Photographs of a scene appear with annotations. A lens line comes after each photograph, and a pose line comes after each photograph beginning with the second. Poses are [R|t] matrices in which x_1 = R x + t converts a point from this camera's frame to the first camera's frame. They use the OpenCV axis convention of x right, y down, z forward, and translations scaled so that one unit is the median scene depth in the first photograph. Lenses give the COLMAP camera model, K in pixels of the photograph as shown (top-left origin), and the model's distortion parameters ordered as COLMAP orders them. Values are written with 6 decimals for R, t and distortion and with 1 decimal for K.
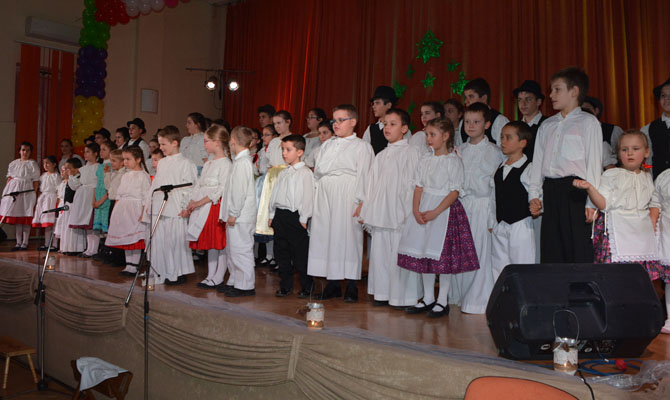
lens RADIAL K [[545.6, 0, 335.0], [0, 545.6, 200.0], [0, 0, 1]] dist [-0.116326, 0.001491]
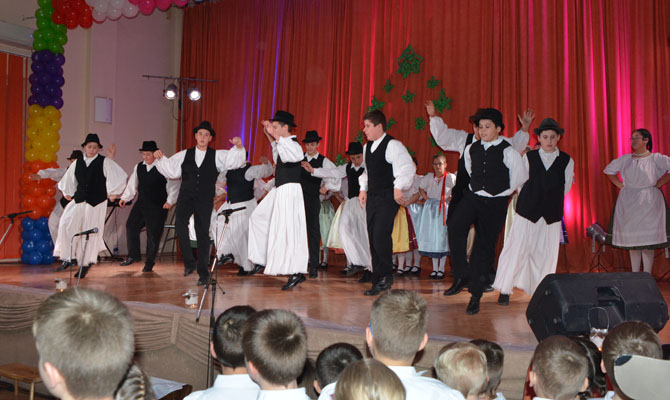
lens RADIAL K [[601.5, 0, 350.9], [0, 601.5, 206.3], [0, 0, 1]] dist [-0.062491, 0.007722]
pose [[0.991790, -0.003797, 0.127819, -0.169929], [0.005603, 0.999890, -0.013766, -0.012166], [-0.127752, 0.014369, 0.991702, -0.180882]]
